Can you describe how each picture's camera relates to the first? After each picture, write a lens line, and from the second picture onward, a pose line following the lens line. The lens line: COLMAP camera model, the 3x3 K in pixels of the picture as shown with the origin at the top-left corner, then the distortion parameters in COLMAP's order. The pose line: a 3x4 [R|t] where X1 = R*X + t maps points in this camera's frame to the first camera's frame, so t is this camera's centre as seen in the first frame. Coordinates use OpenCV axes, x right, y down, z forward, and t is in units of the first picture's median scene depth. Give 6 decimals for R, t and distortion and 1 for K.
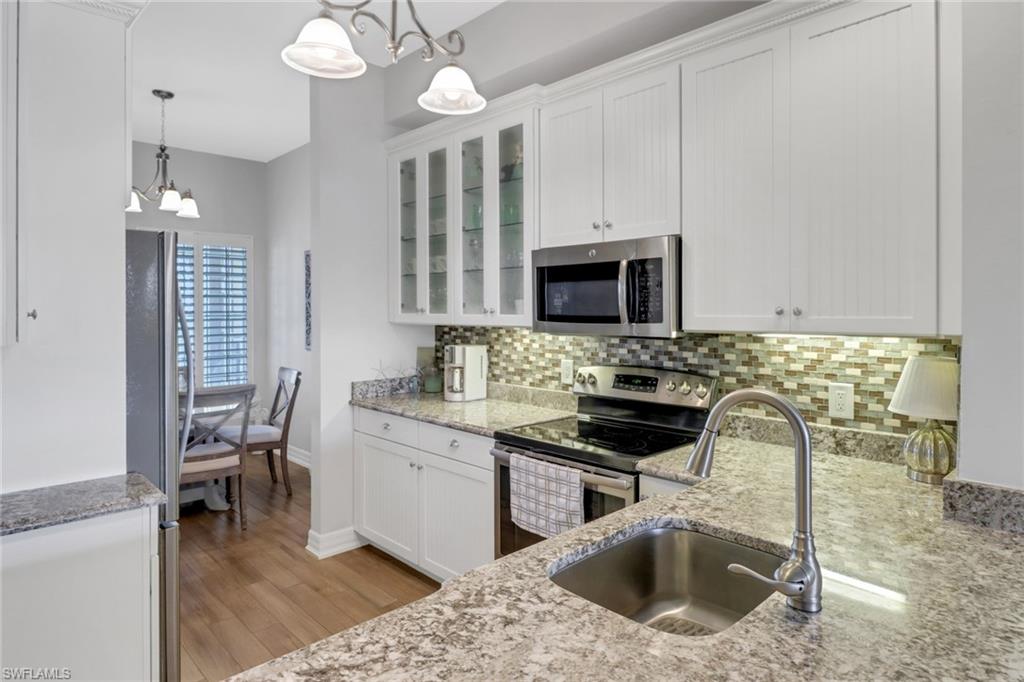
lens RADIAL K [[591.8, 0, 506.4], [0, 591.8, 309.3], [0, 0, 1]] dist [0.004448, -0.001769]
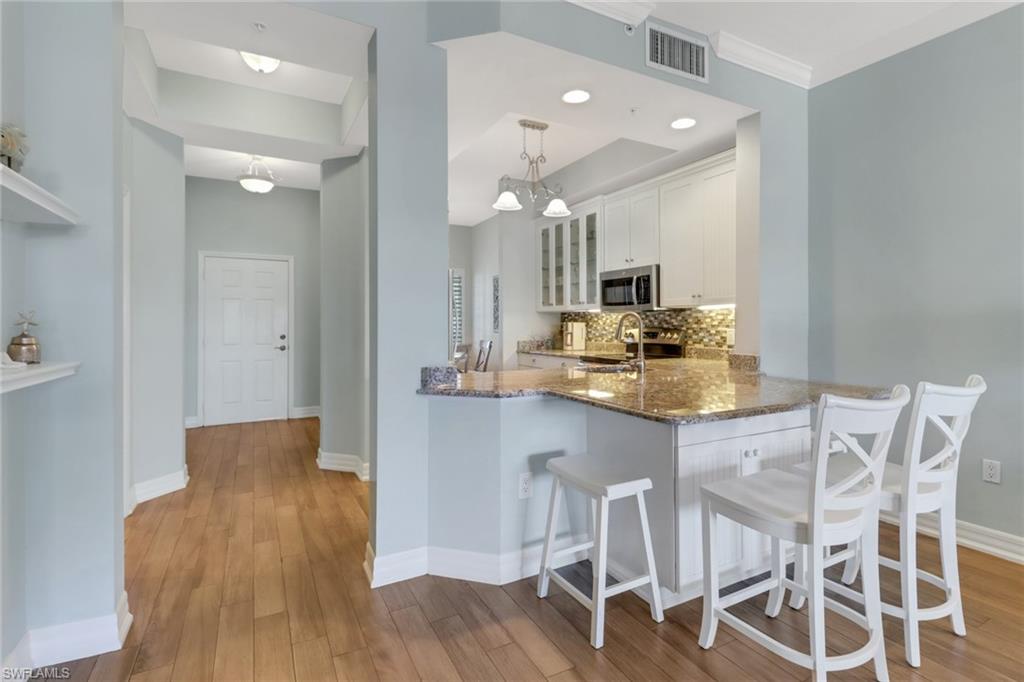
lens RADIAL K [[487.9, 0, 508.3], [0, 487.9, 315.1], [0, 0, 1]] dist [0.003251, -0.006001]
pose [[0.961230, -0.006387, -0.275675, 0.209181], [0.002209, 0.999878, -0.015464, 0.077164], [0.275740, 0.014256, 0.961127, -0.762293]]
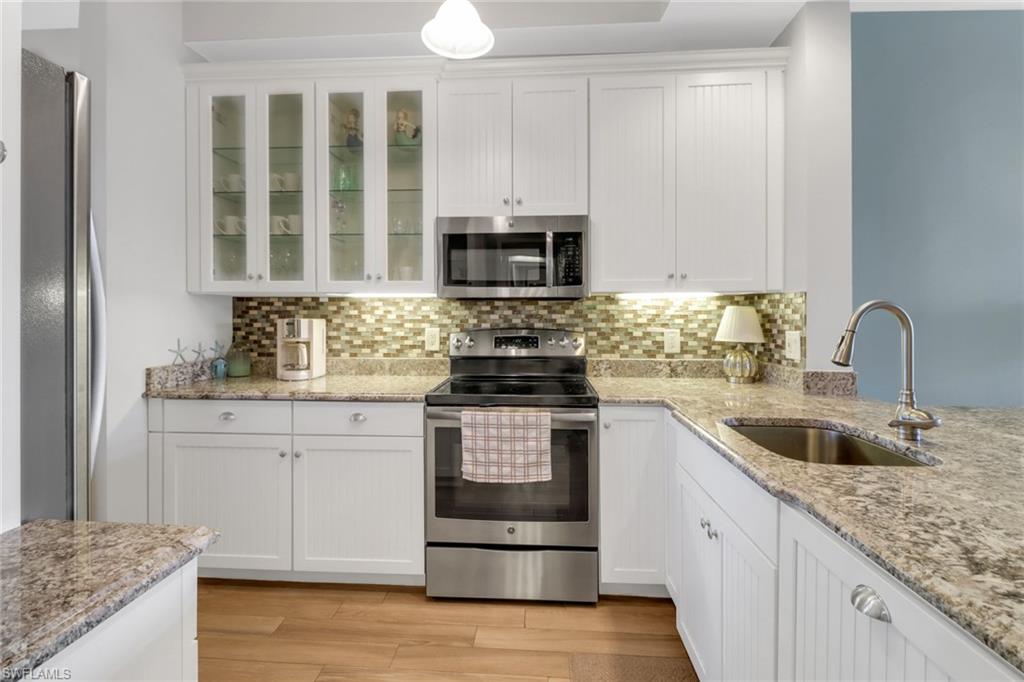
lens RADIAL K [[487.9, 0, 508.3], [0, 487.9, 315.1], [0, 0, 1]] dist [0.003251, -0.006001]
pose [[0.739729, -0.000556, 0.672904, -0.432451], [-0.000845, 0.999998, 0.001755, 0.067922], [-0.672904, -0.001867, 0.739727, 0.291968]]
